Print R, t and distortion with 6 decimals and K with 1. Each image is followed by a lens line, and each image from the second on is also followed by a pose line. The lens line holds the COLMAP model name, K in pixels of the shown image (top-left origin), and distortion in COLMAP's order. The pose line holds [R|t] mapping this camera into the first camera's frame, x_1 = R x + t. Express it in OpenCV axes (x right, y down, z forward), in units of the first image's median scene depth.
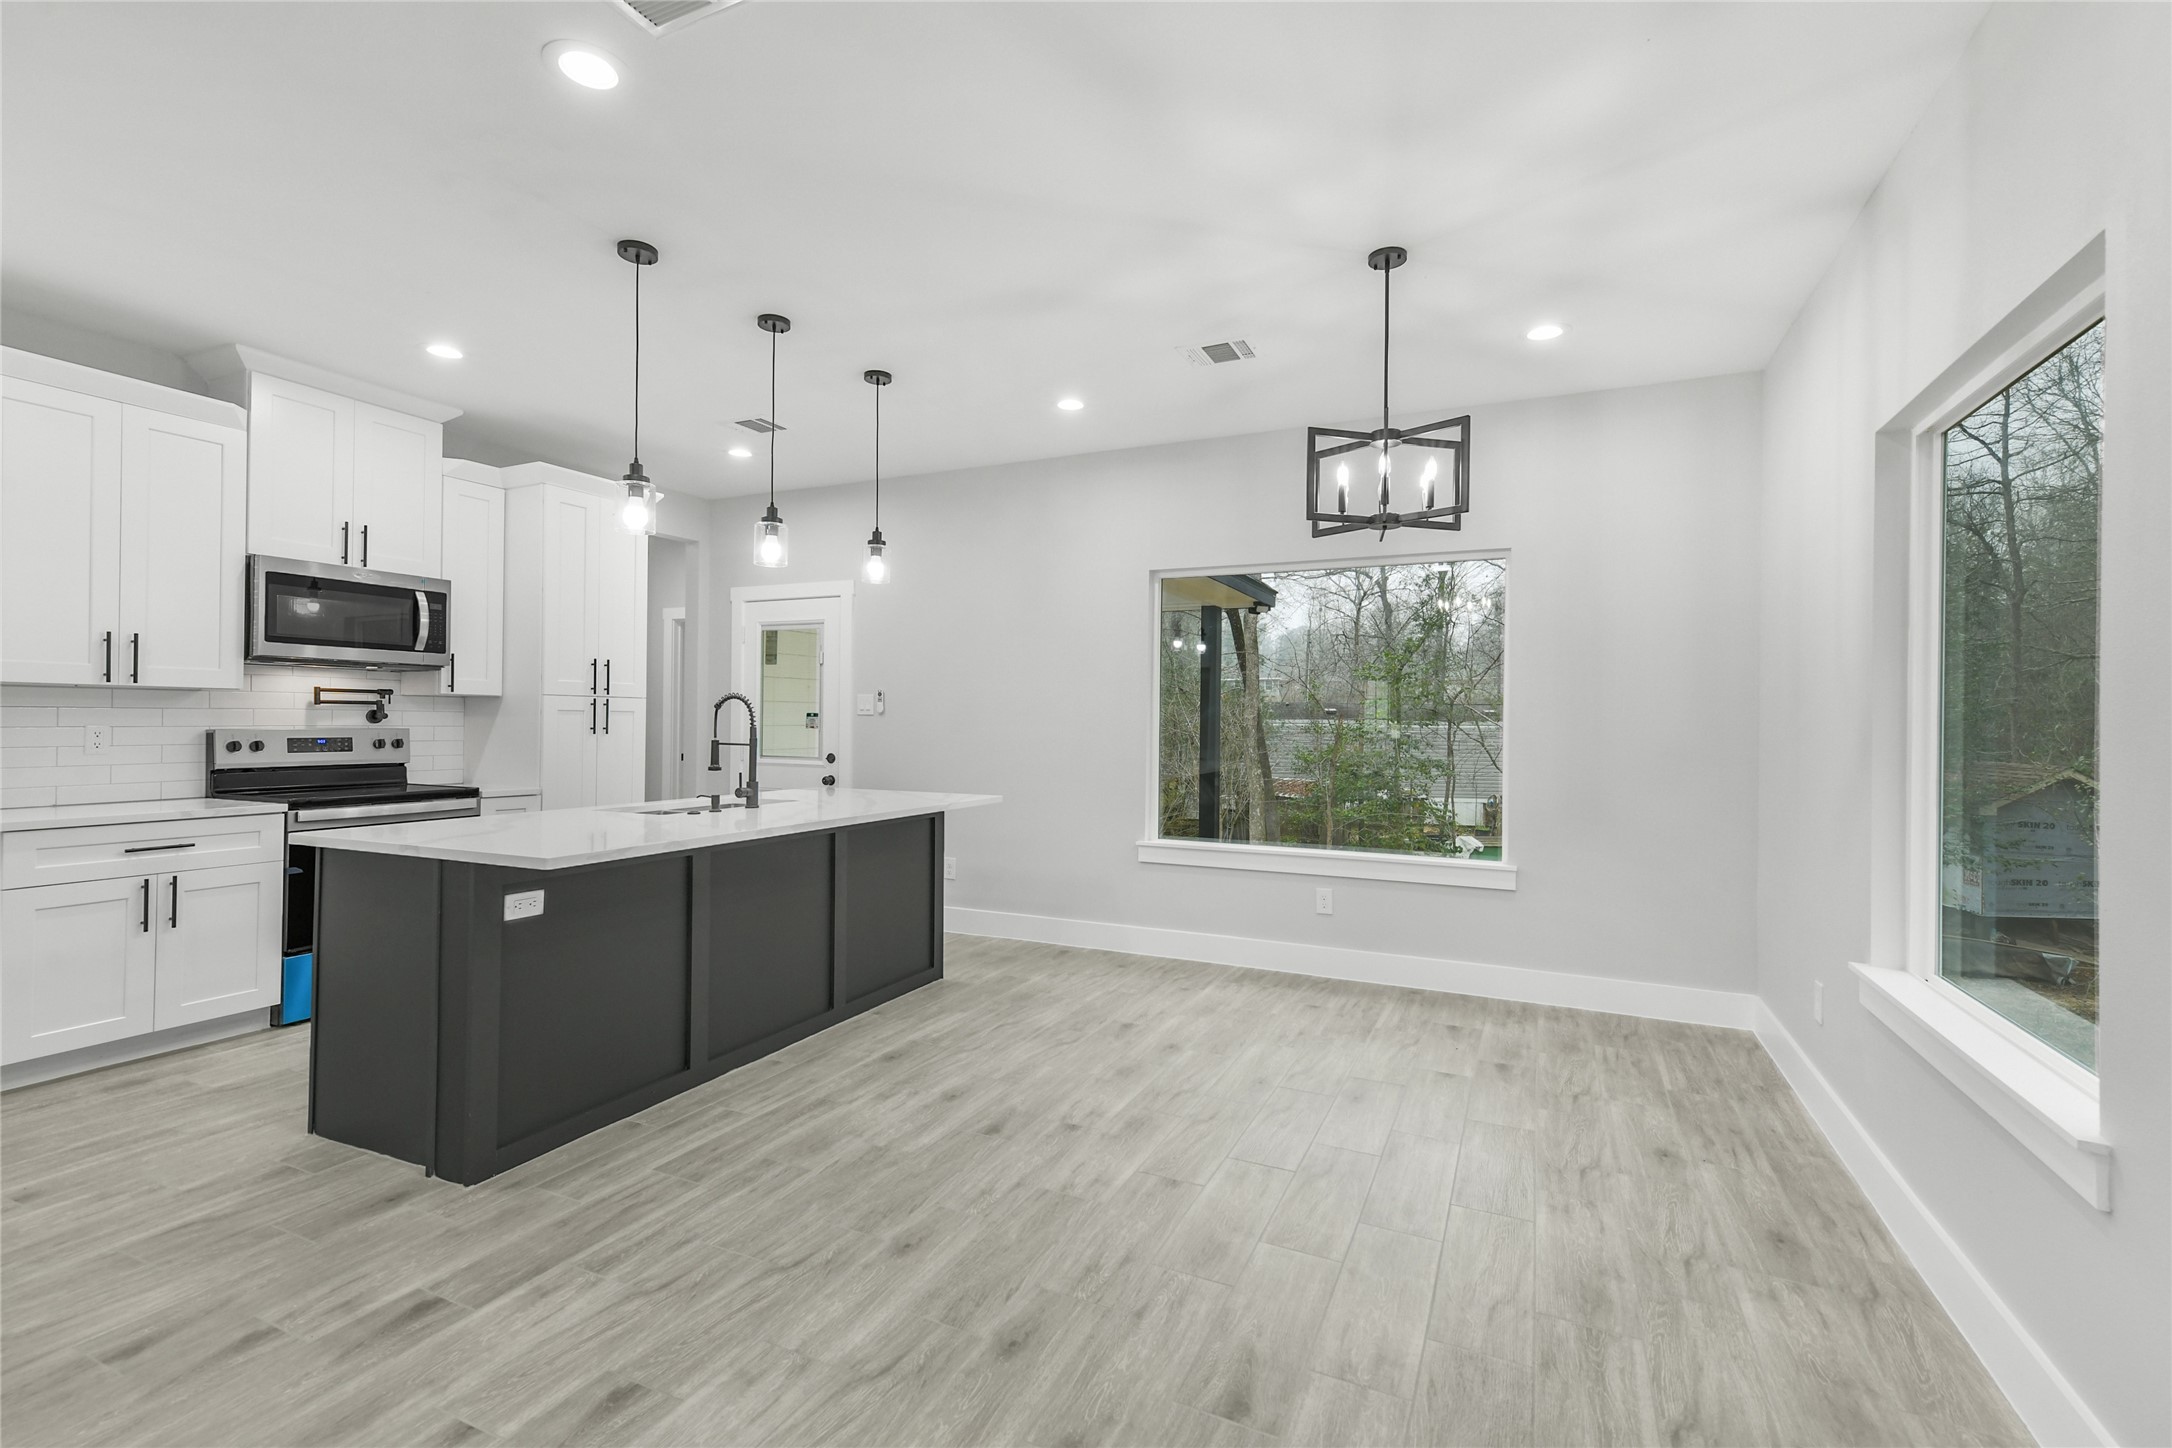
lens RADIAL K [[956.4, 0, 1087.4], [0, 956.4, 713.7], [0, 0, 1]] dist [0.014076, 0.000550]
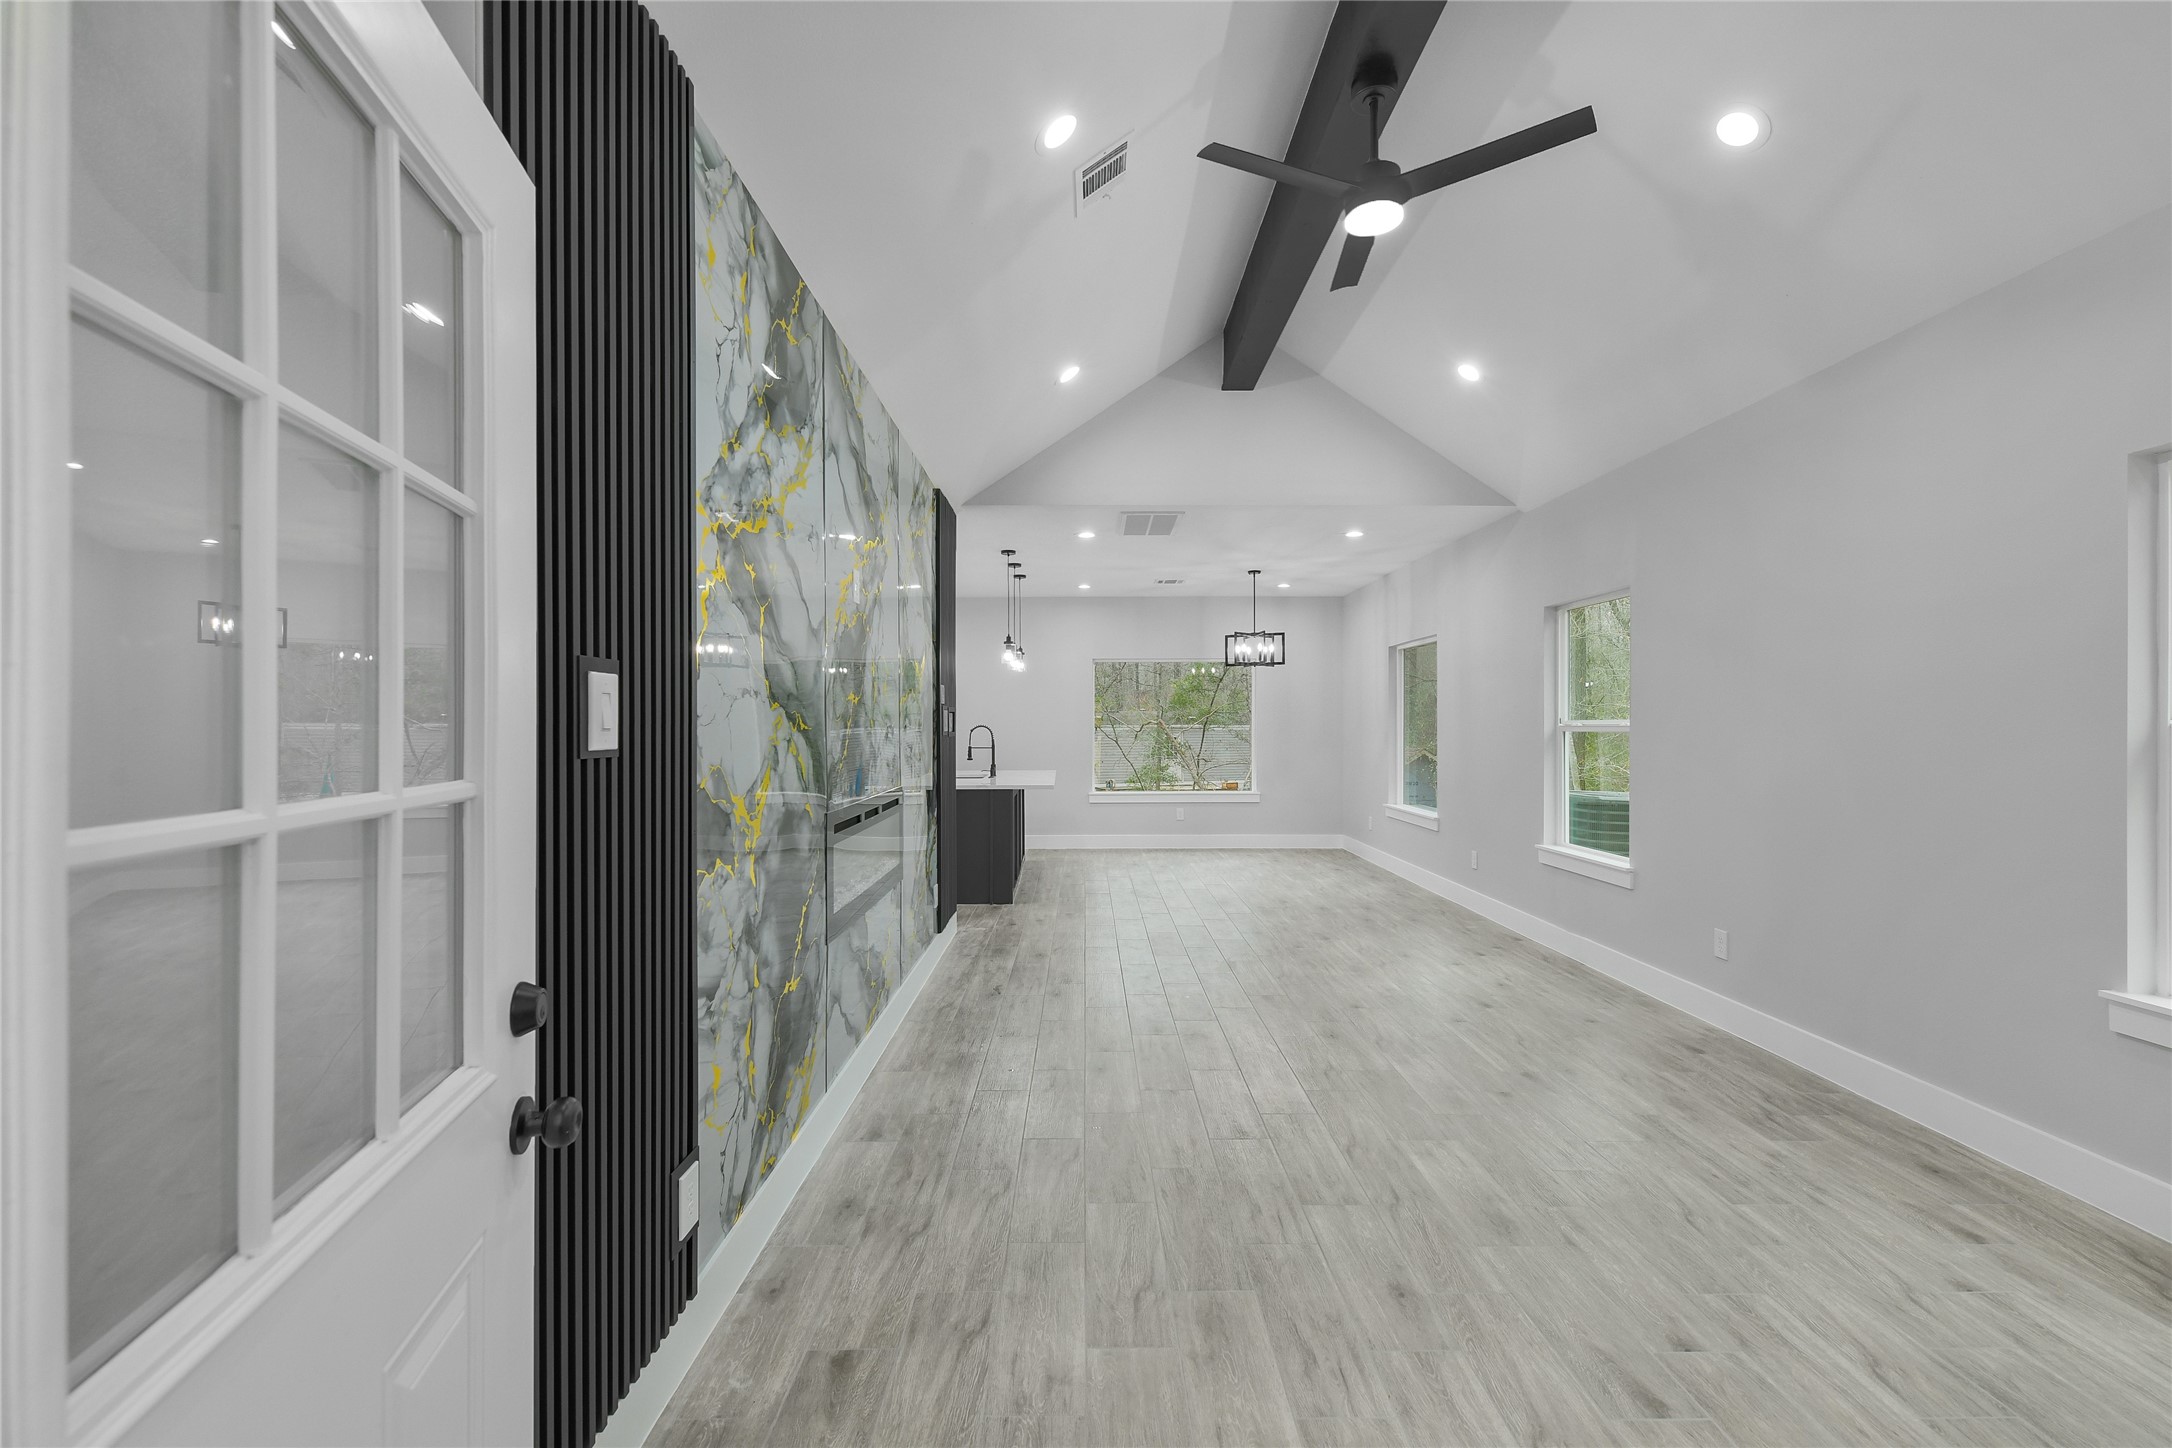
lens RADIAL K [[932.3, 0, 1084.8], [0, 932.3, 723.8], [0, 0, 1]] dist [0.017827, -0.009428]
pose [[0.902813, -0.010817, 0.429897, -0.995271], [0.007413, 0.999927, 0.009593, -0.039218], [-0.429969, -0.005473, 0.902827, -0.961757]]
